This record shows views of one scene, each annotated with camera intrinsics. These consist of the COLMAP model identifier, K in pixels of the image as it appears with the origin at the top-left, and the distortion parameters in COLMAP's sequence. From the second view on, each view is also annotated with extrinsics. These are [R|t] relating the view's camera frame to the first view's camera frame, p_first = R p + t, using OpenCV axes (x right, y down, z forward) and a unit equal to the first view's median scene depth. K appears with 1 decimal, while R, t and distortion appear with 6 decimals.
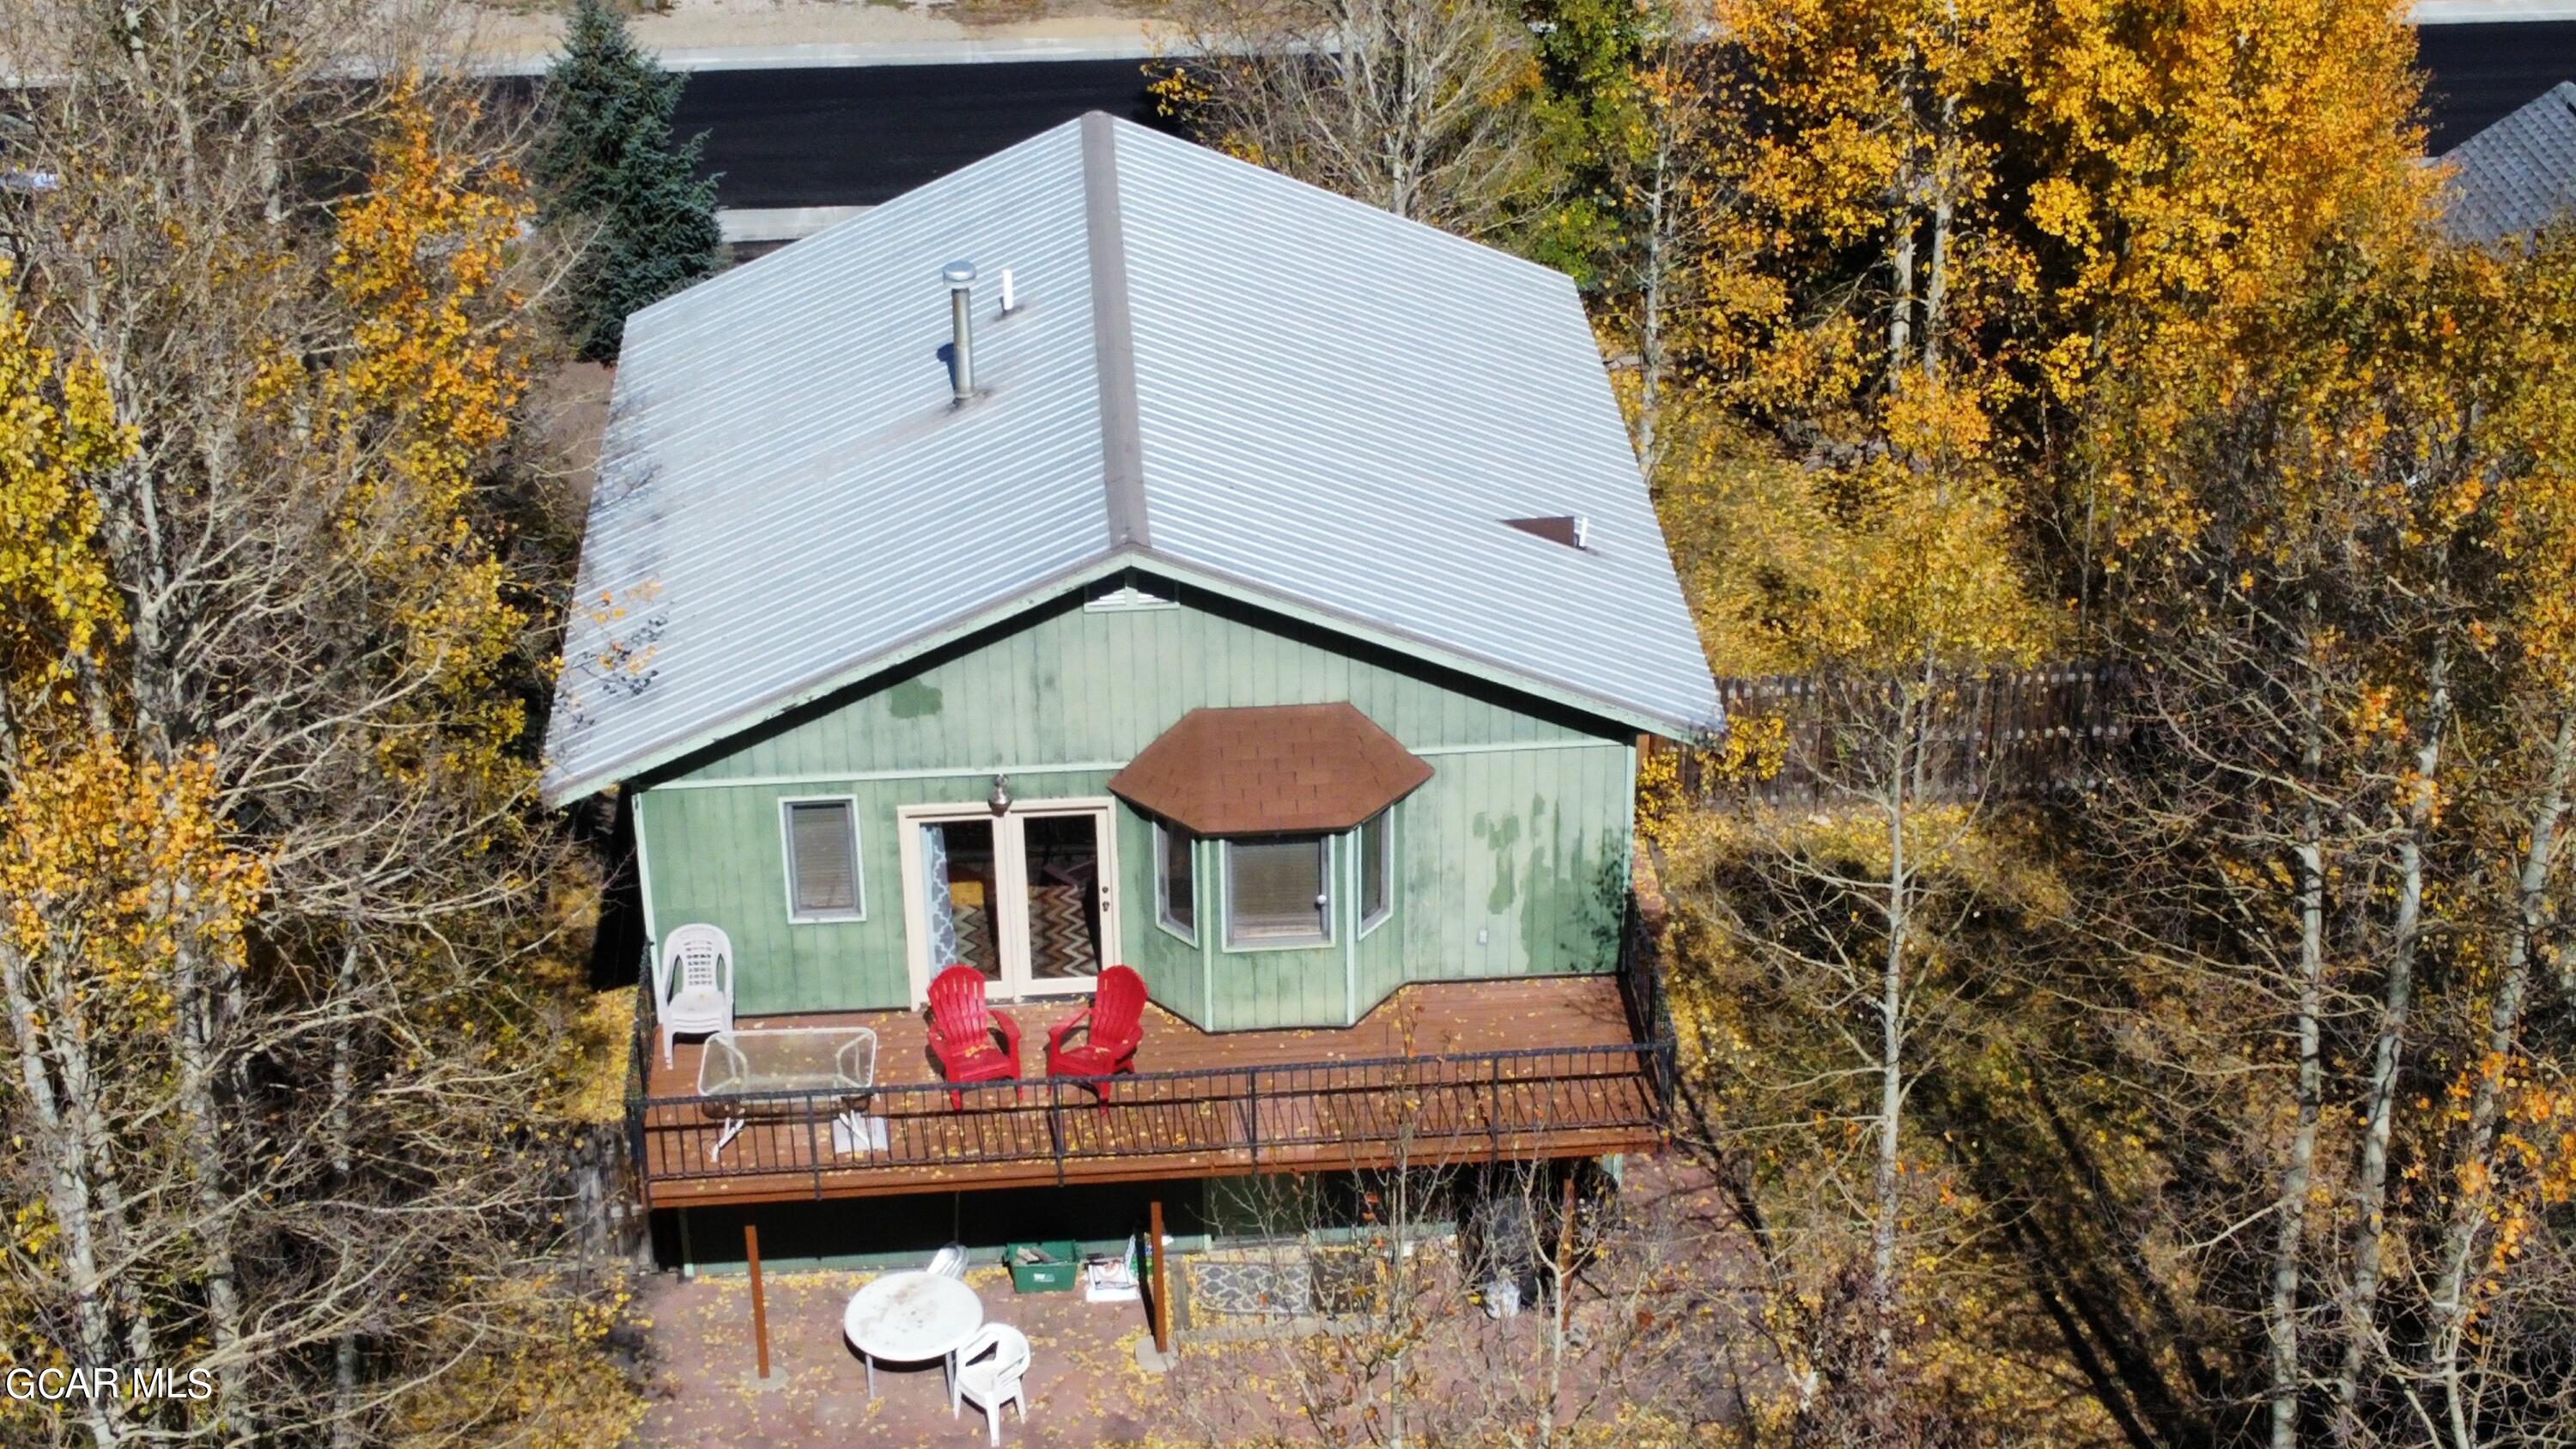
lens RADIAL K [[3756.7, 0, 1281.2], [0, 3756.7, 717.5], [0, 0, 1]] dist [-0.025028, 0.000000]
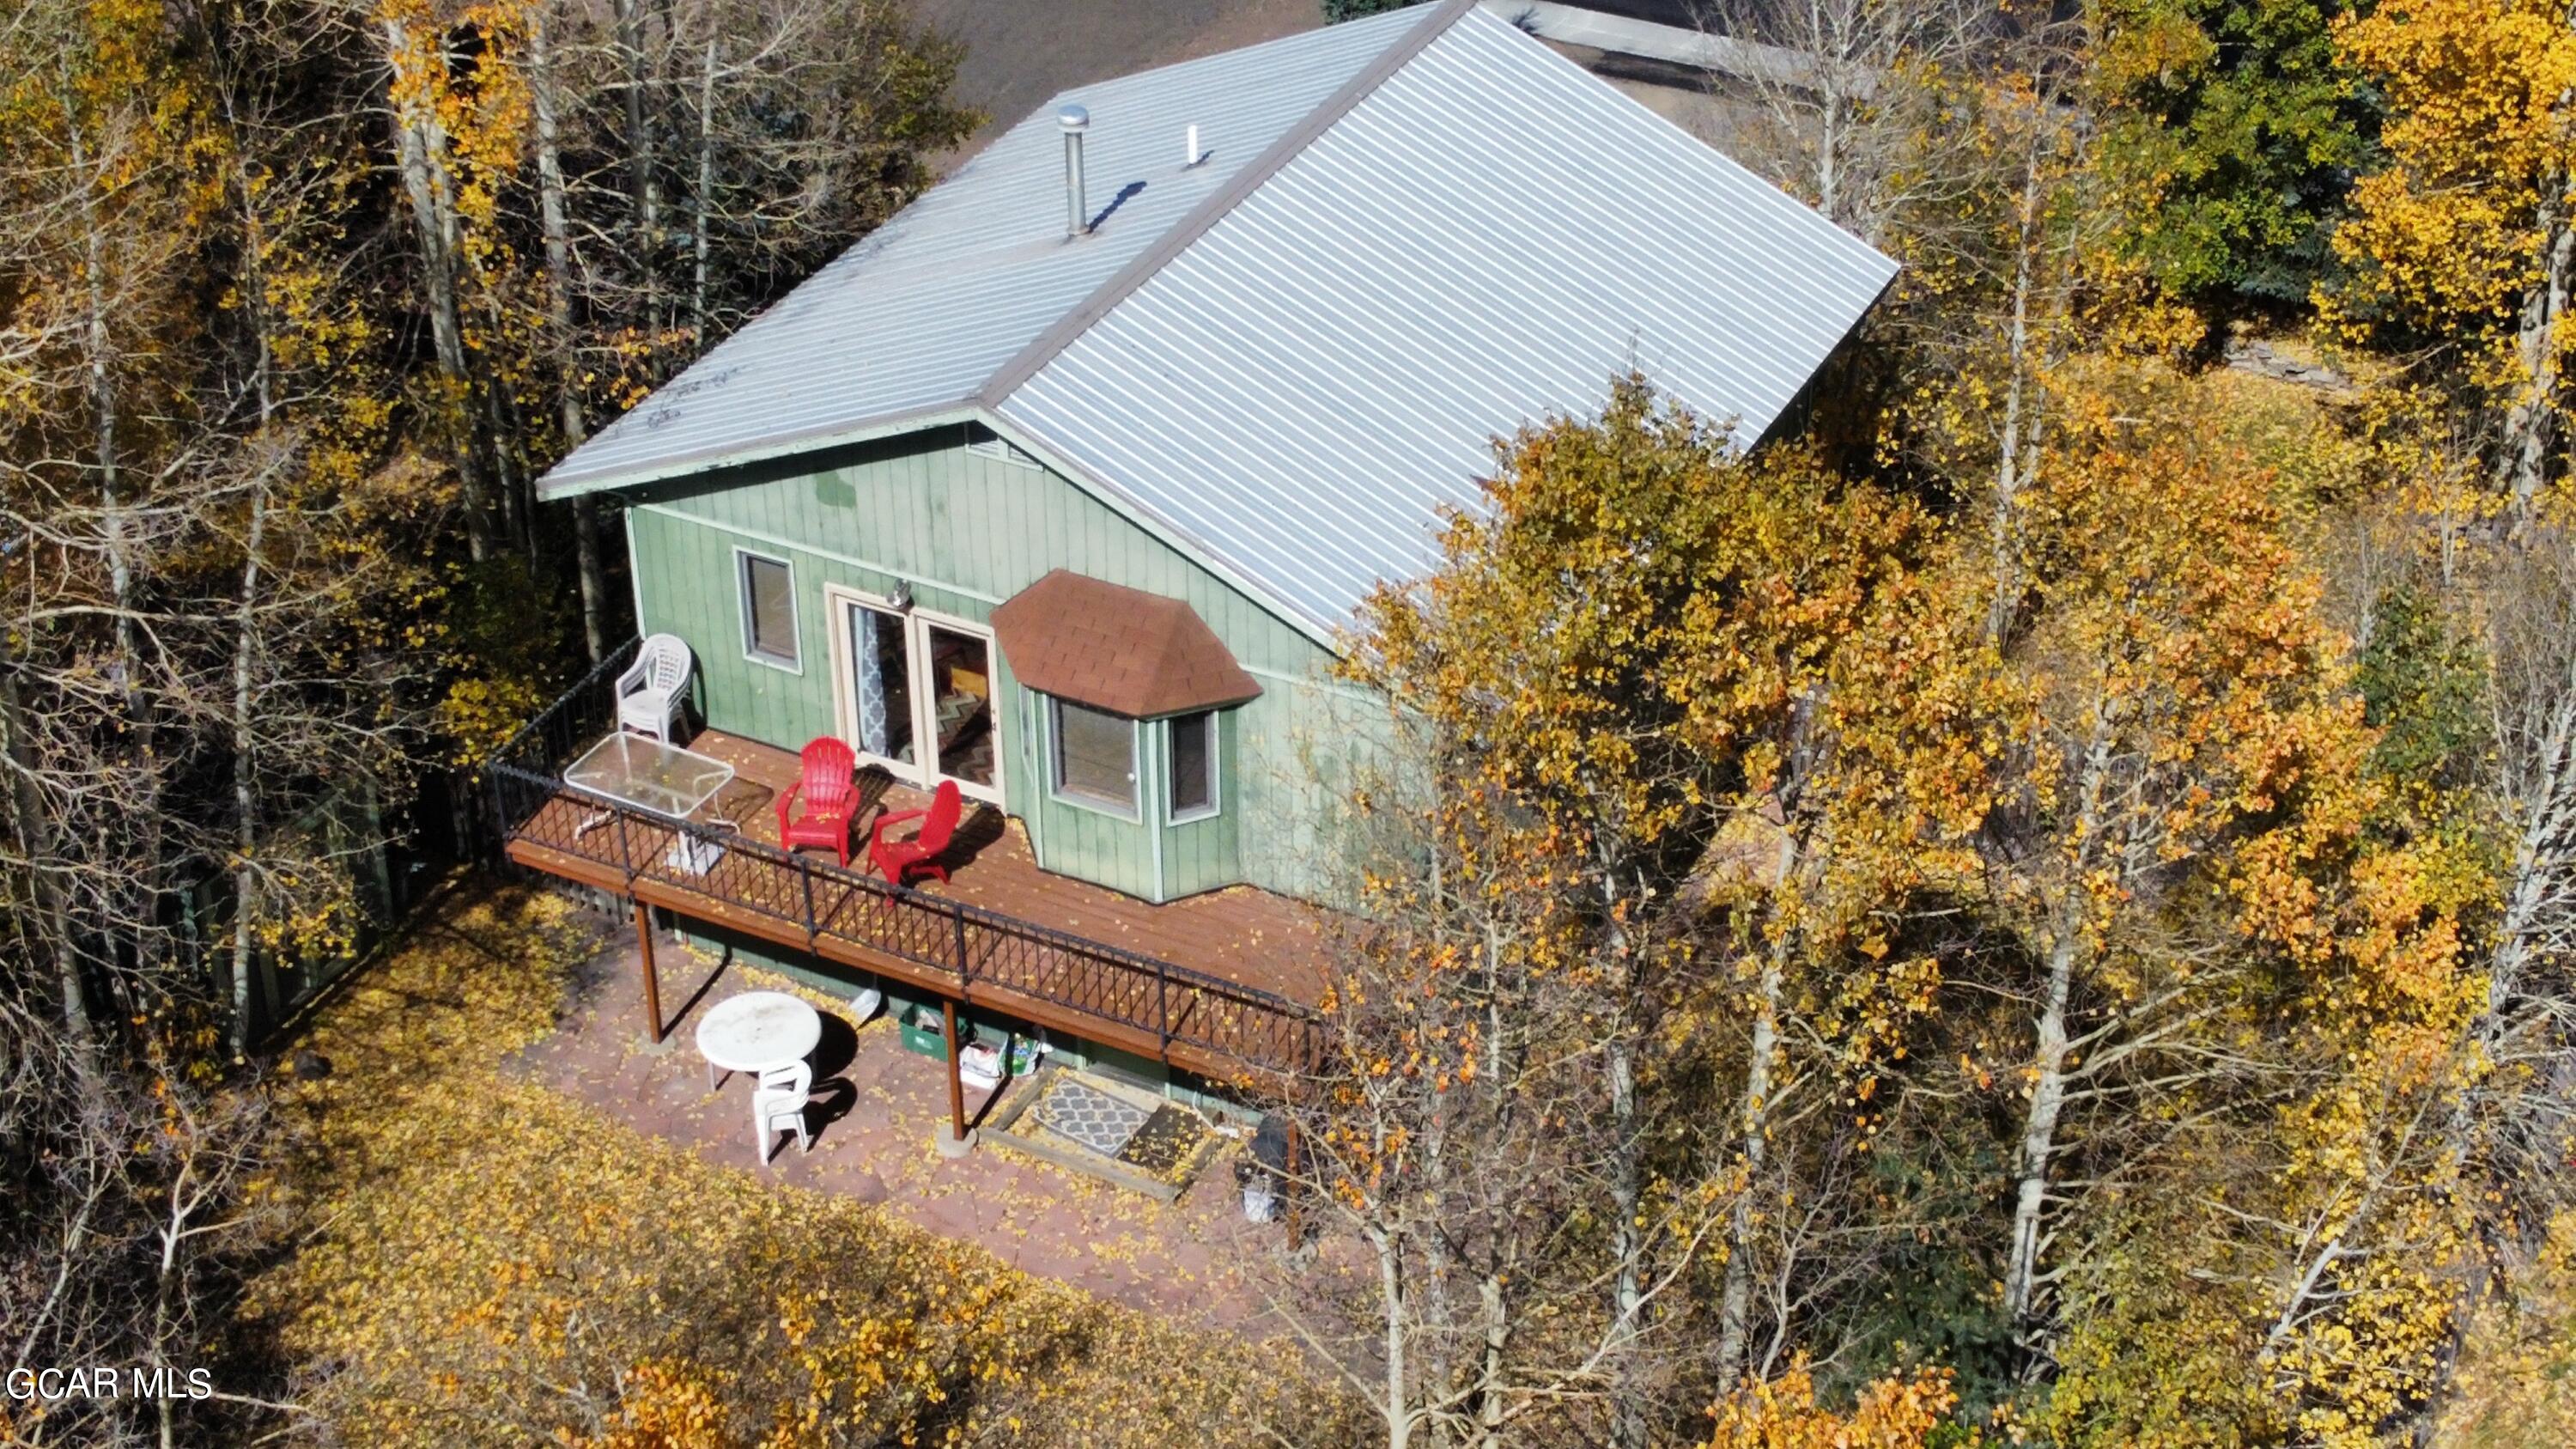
lens RADIAL K [[3747.7, 0, 1283.2], [0, 3747.7, 737.5], [0, 0, 1]] dist [-0.008996, 0.000000]
pose [[0.859129, 0.288841, -0.422456, 0.485263], [-0.256523, 0.957359, 0.132887, -0.112014], [0.442825, -0.005797, 0.896589, 0.080947]]
